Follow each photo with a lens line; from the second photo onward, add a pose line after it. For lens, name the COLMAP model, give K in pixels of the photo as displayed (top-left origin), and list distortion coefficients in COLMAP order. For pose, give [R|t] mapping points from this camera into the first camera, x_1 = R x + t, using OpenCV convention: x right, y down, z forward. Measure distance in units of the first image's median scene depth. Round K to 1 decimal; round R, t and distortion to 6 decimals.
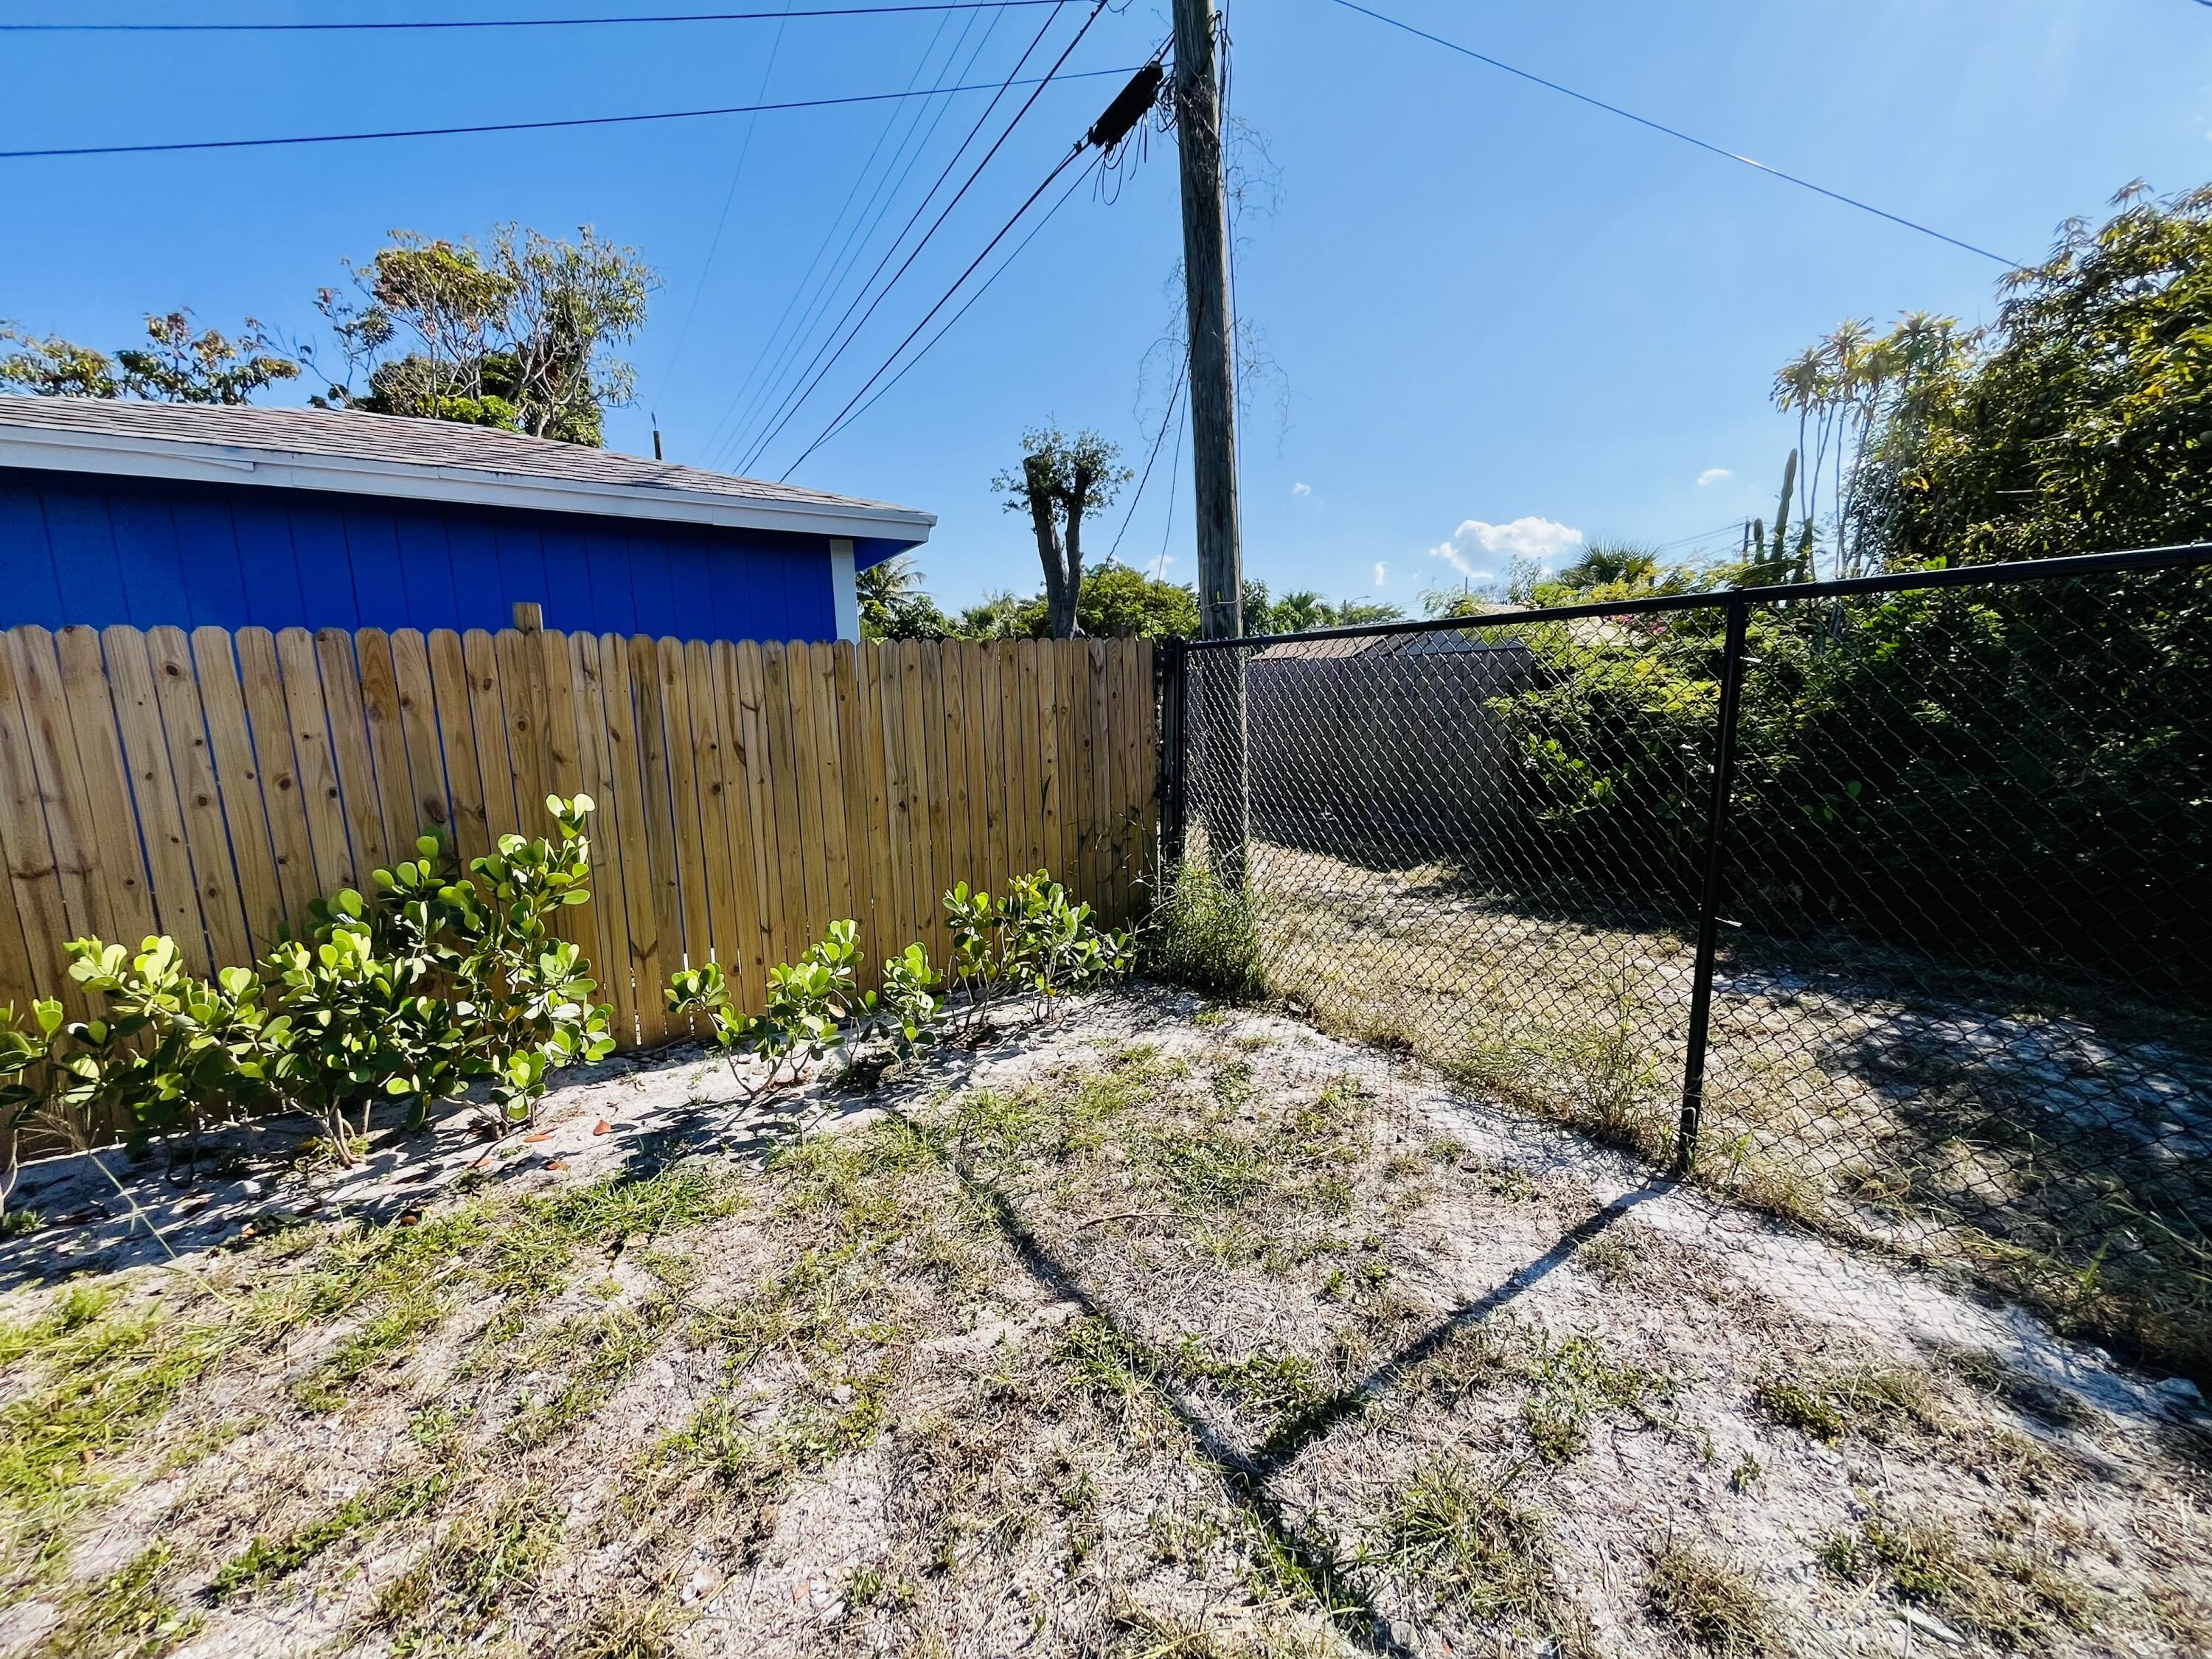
lens RADIAL K [[888.5, 0, 1108.5], [0, 888.5, 839.5], [0, 0, 1]] dist [-0.002016, 0.000046]
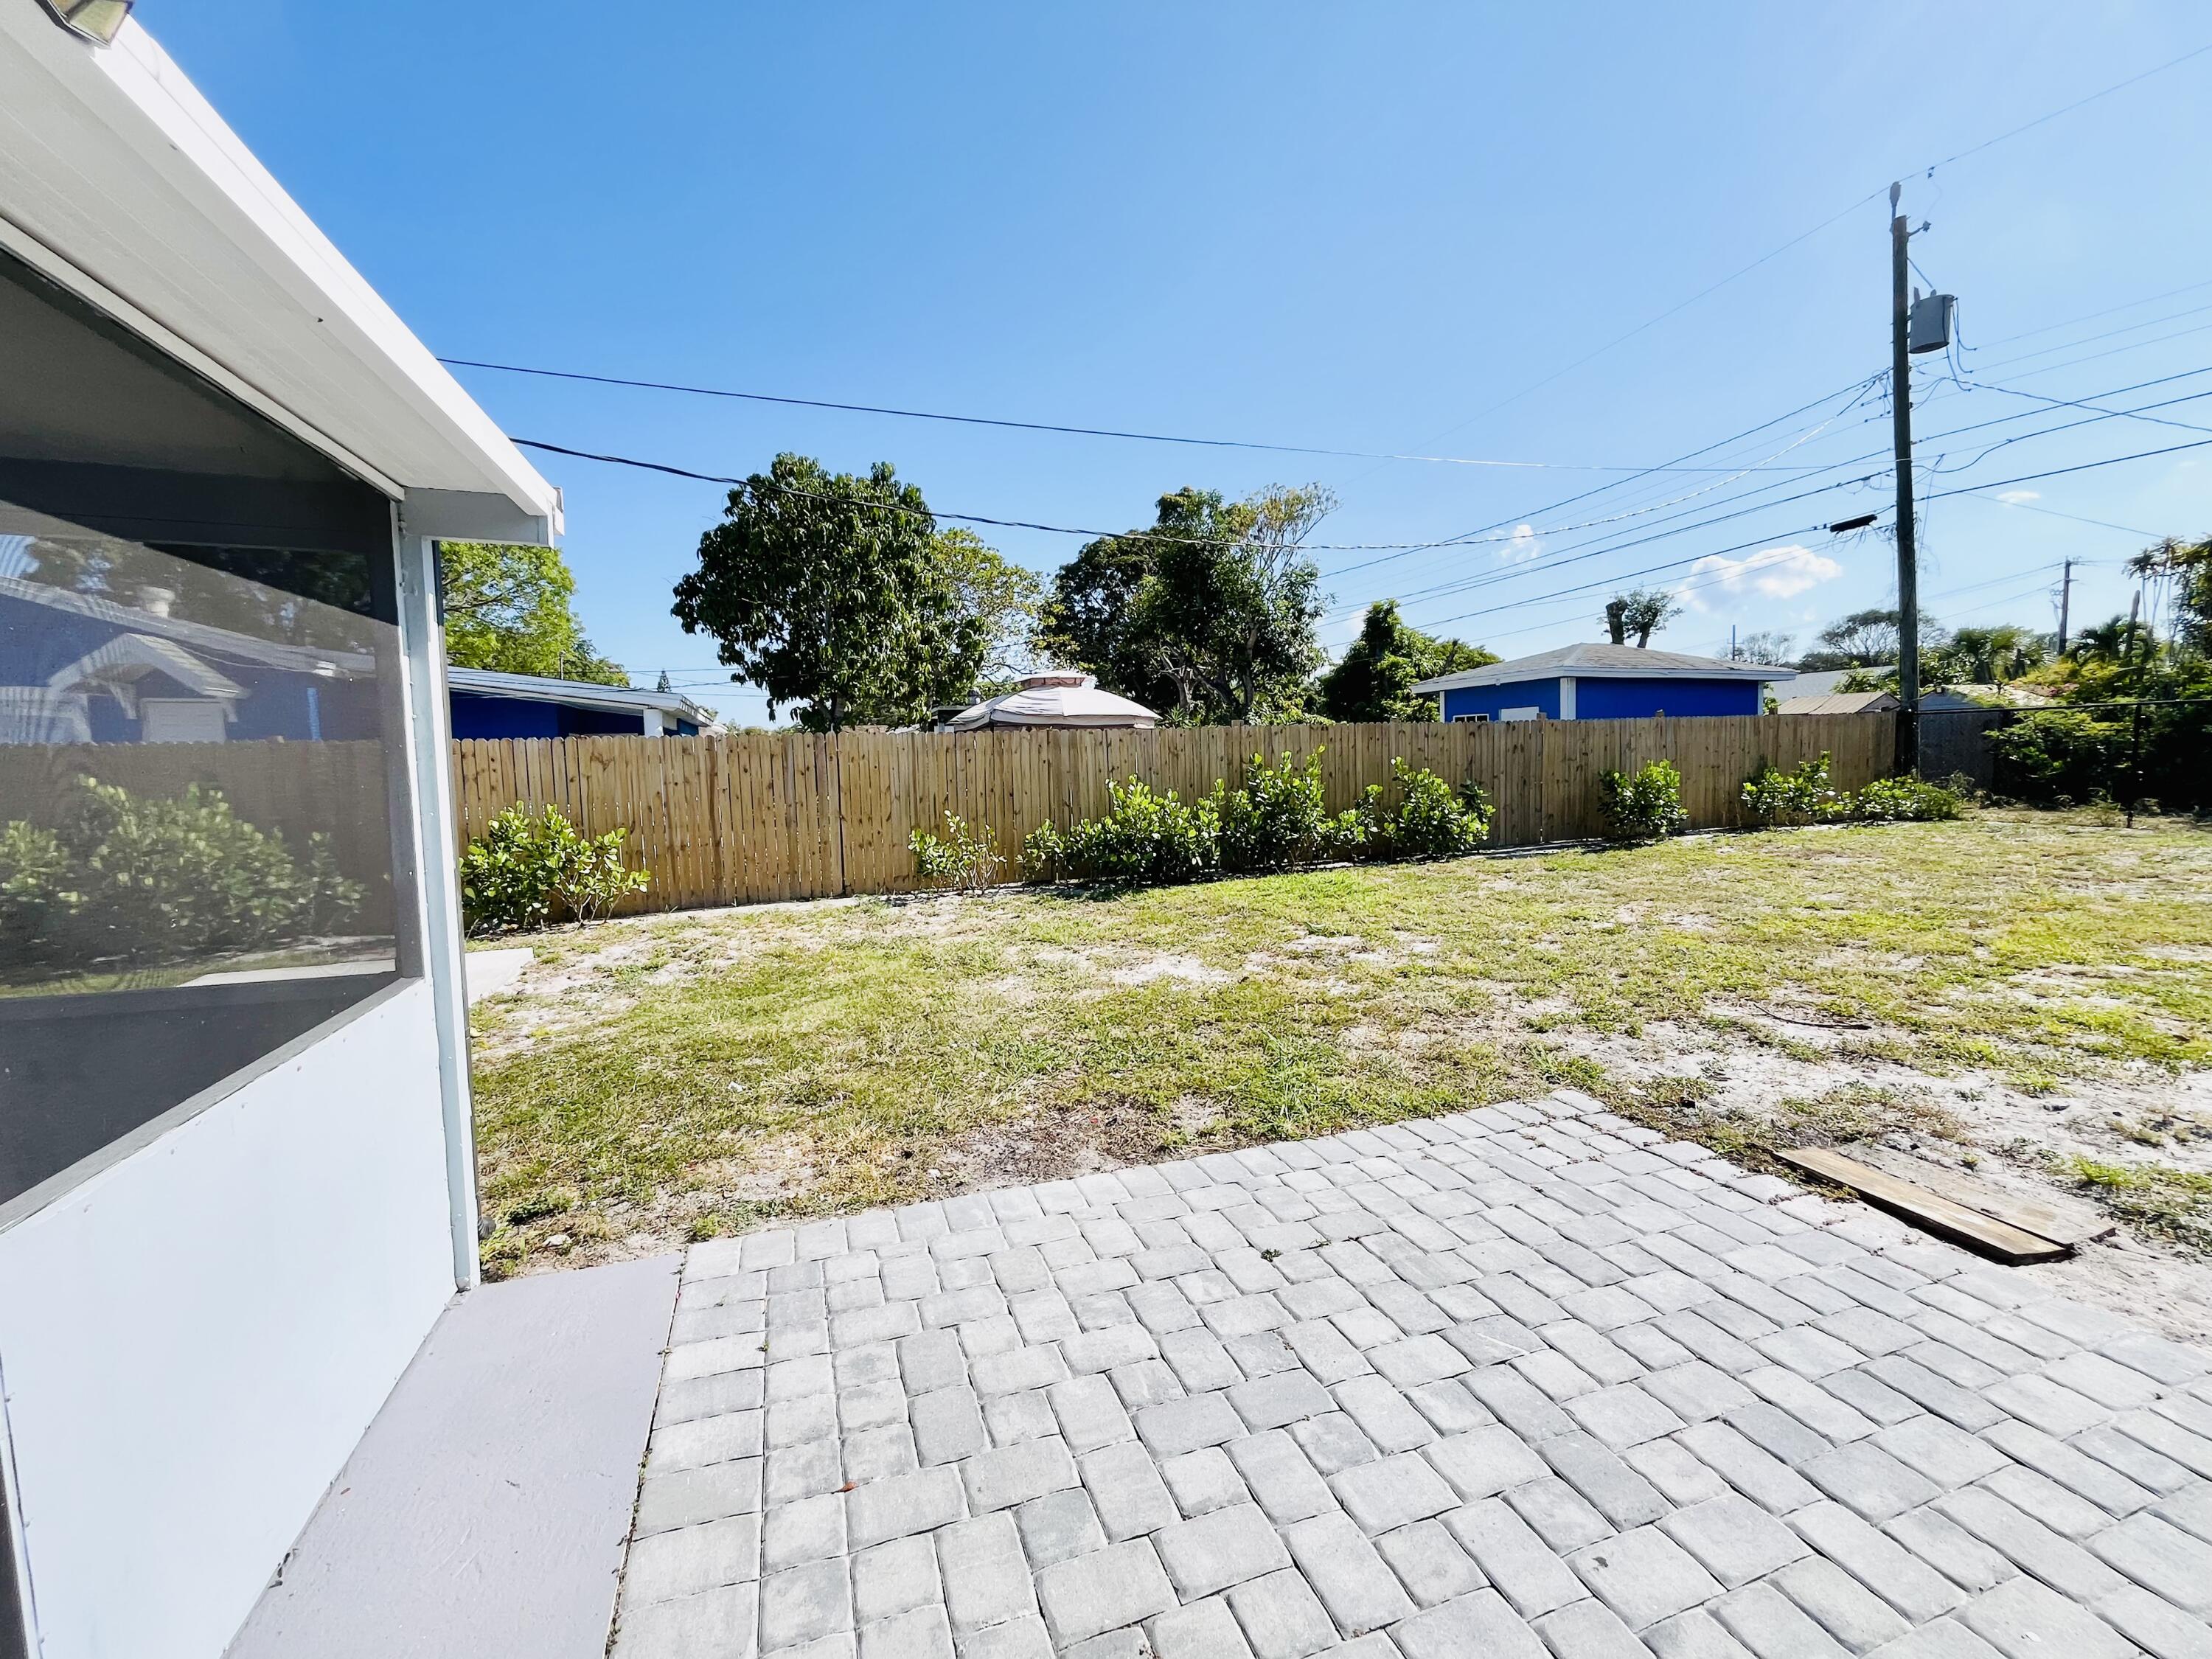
lens RADIAL K [[902.1, 0, 1102.8], [0, 902.1, 827.3], [0, 0, 1]] dist [-0.001464, 0.000050]
pose [[0.977838, 0.002706, -0.209346, -1.039487], [-0.017913, 0.997331, -0.070780, 0.232769], [0.208595, 0.072961, 0.975277, -1.369147]]
